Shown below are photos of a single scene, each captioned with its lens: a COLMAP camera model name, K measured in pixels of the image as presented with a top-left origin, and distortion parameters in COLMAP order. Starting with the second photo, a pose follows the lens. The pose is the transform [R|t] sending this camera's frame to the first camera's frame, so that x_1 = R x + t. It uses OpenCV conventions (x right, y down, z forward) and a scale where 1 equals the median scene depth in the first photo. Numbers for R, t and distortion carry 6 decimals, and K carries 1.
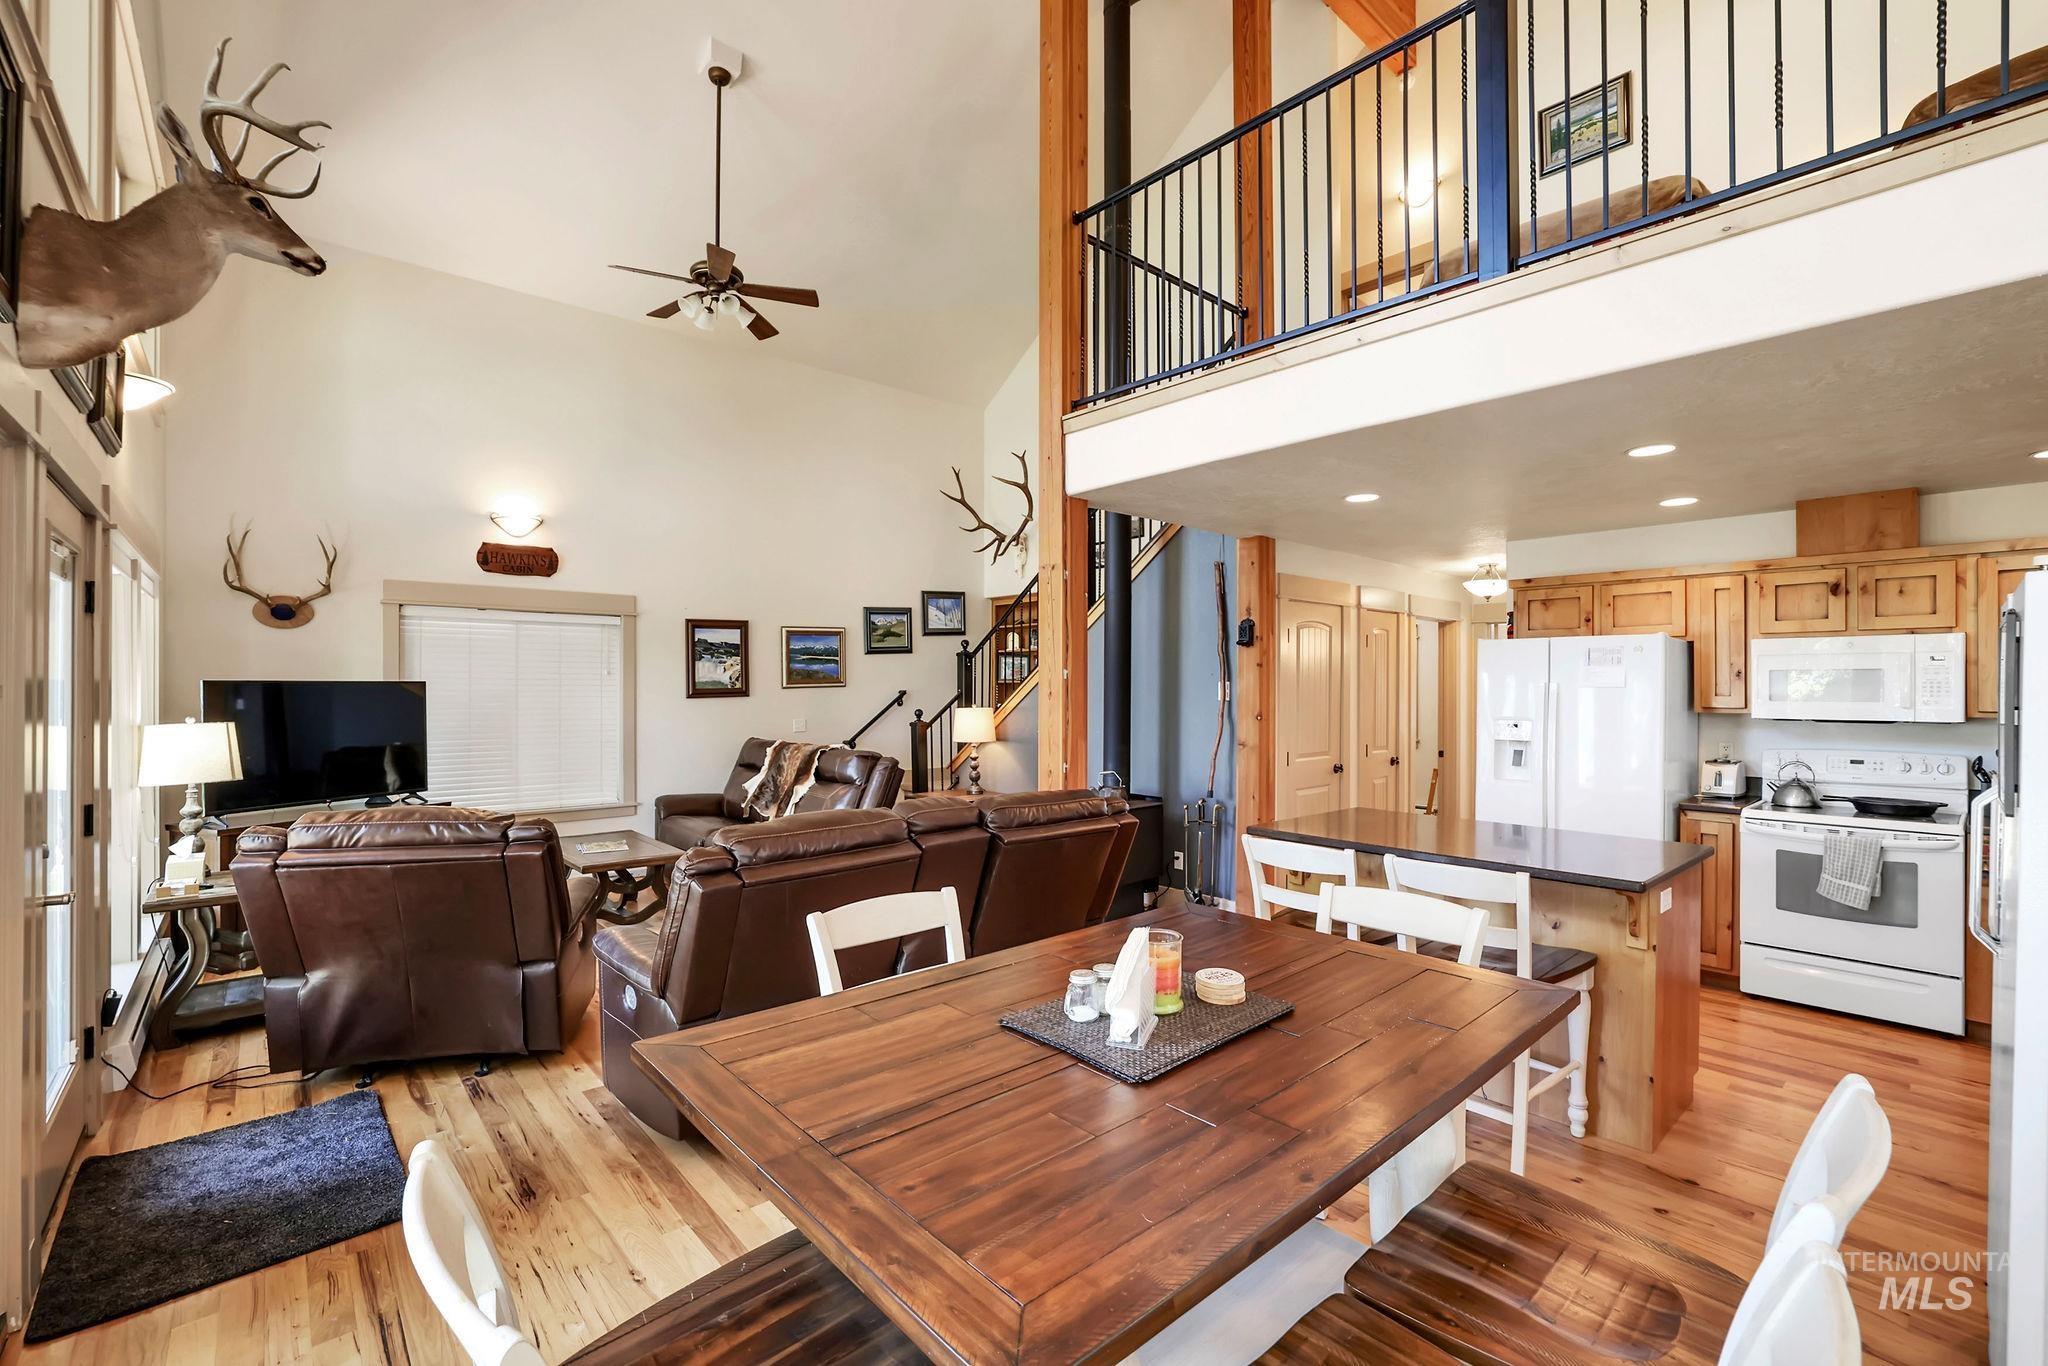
lens RADIAL K [[873.5, 0, 1022.9], [0, 873.5, 684.2], [0, 0, 1]] dist [-0.025395, 0.002767]
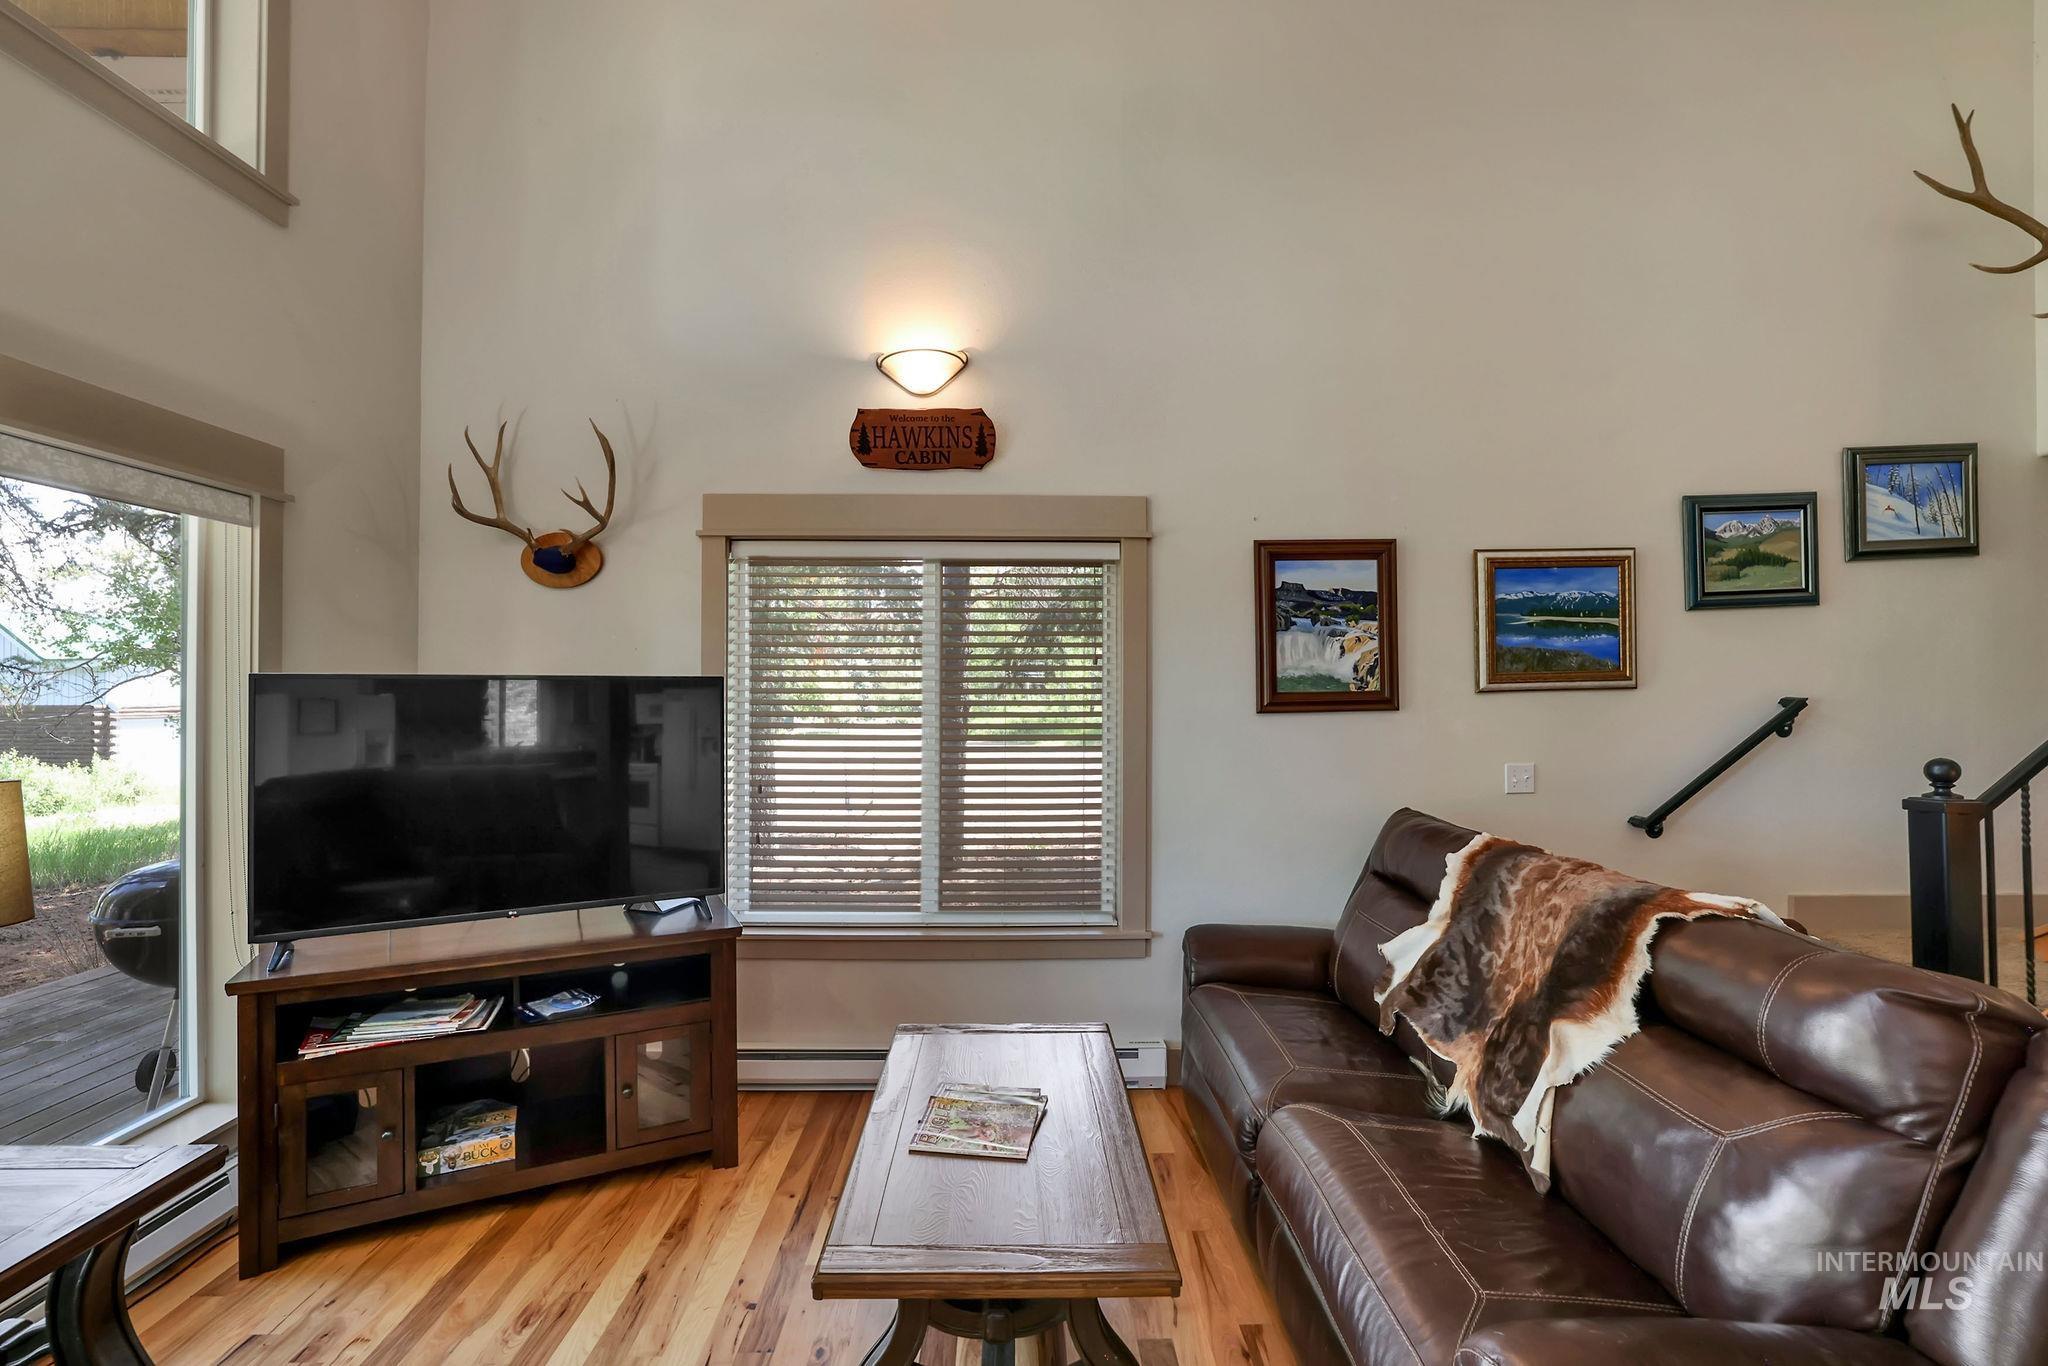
lens RADIAL K [[873.5, 0, 1016.6], [0, 873.5, 692.8], [0, 0, 1]] dist [-0.025395, 0.002767]
pose [[0.750786, 0.001840, -0.660543, -0.172414], [0.001615, 0.999988, 0.004621, 0.002801], [0.660543, -0.004536, 0.750774, 0.553847]]
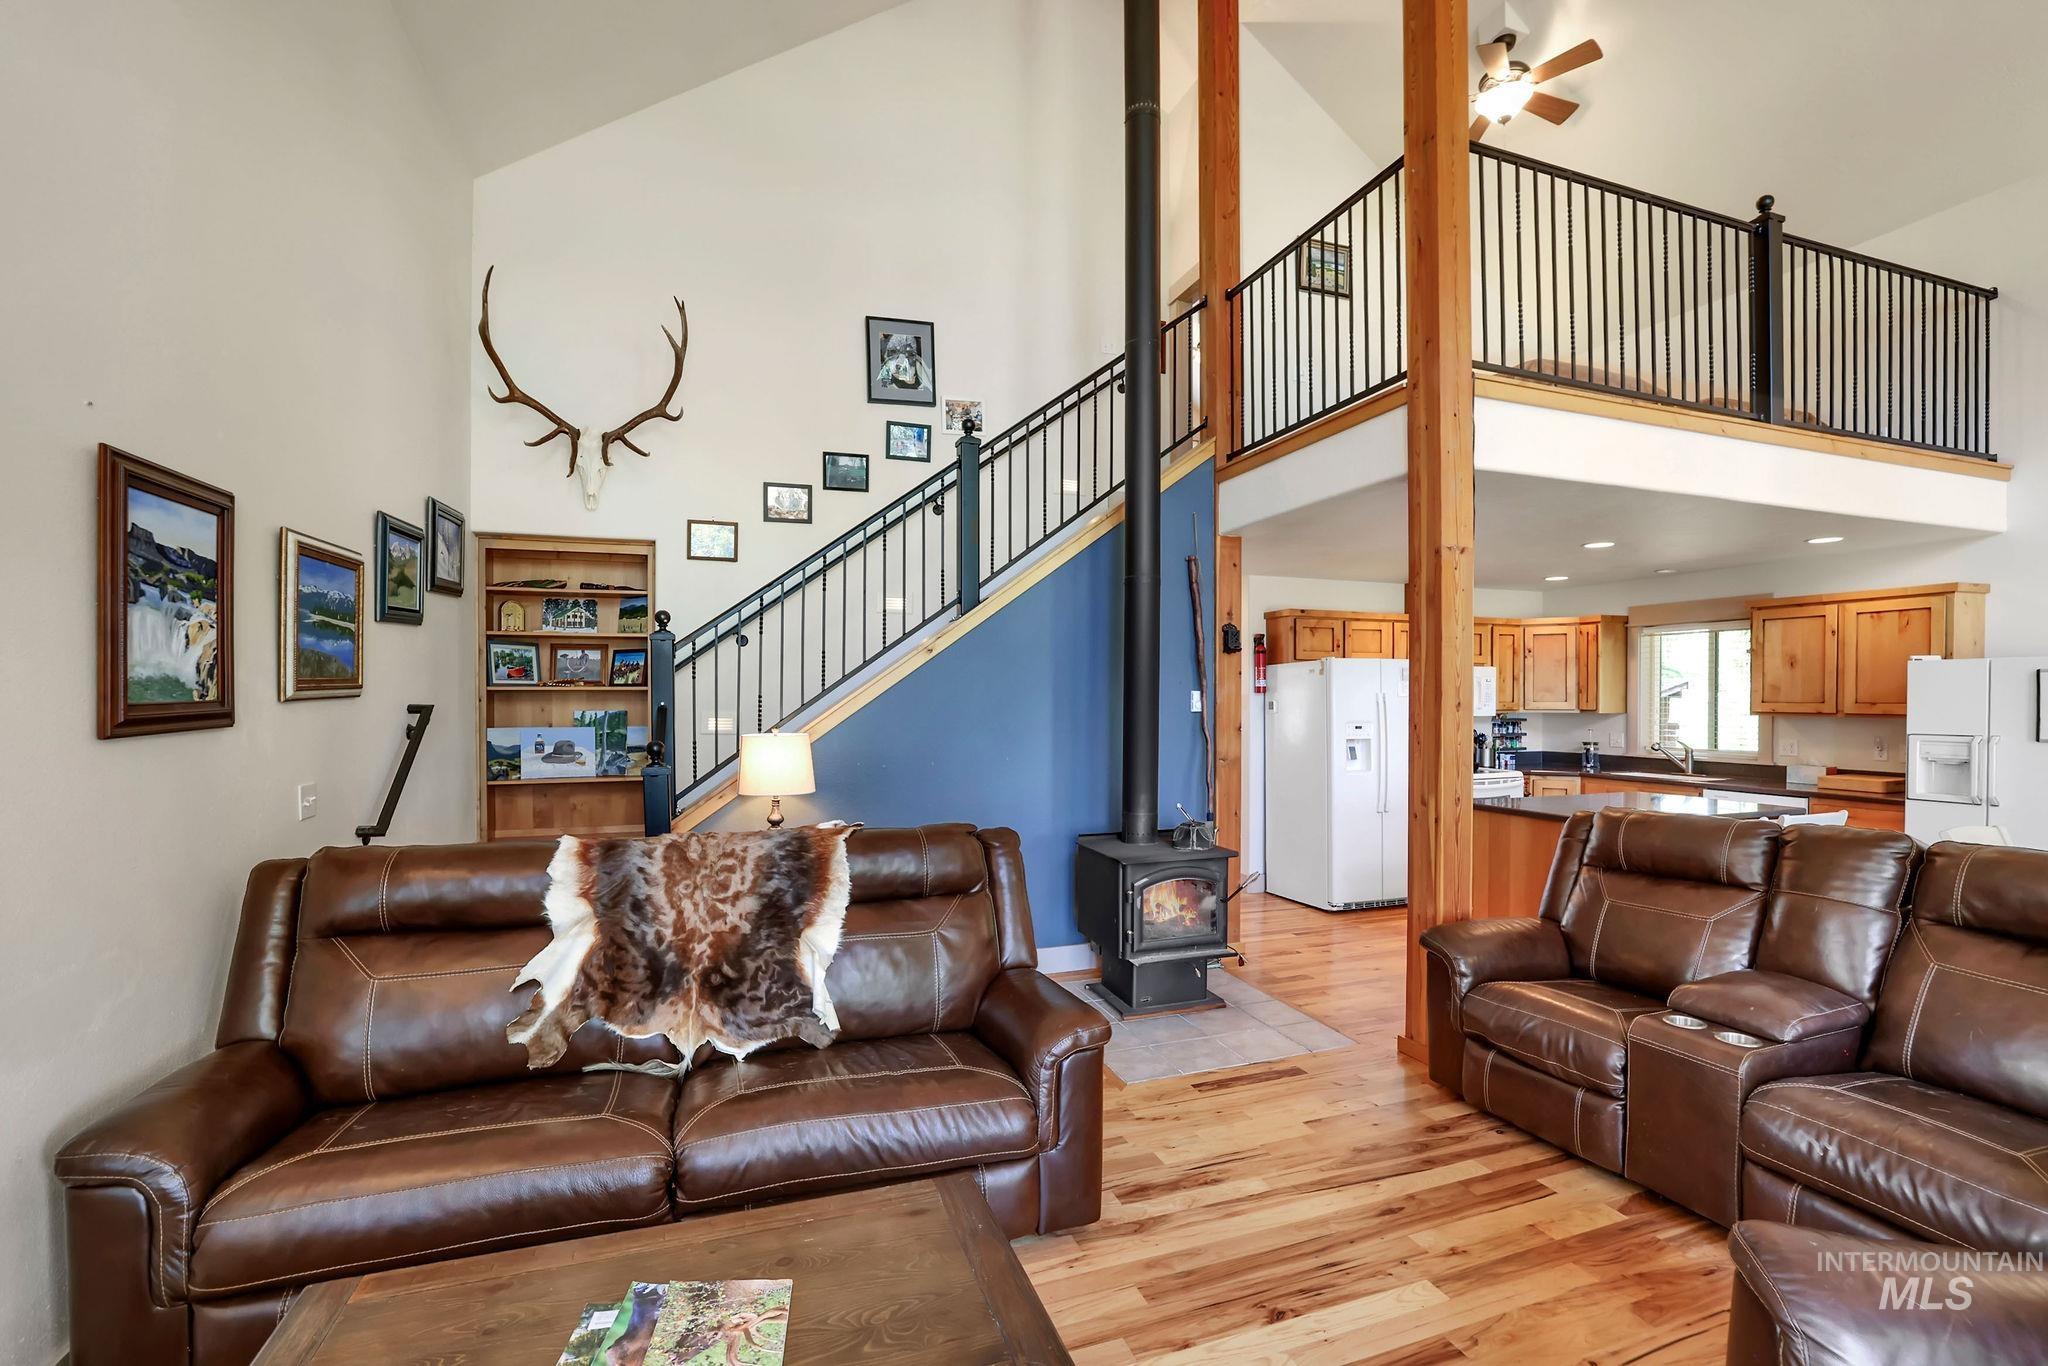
lens RADIAL K [[873.5, 0, 1021.4], [0, 873.5, 710.6], [0, 0, 1]] dist [-0.025395, 0.002767]
pose [[0.383667, -0.015184, 0.923347, -0.509318], [-0.002591, 0.999843, 0.017518, 0.001545], [-0.923468, -0.009114, 0.383568, 0.620623]]
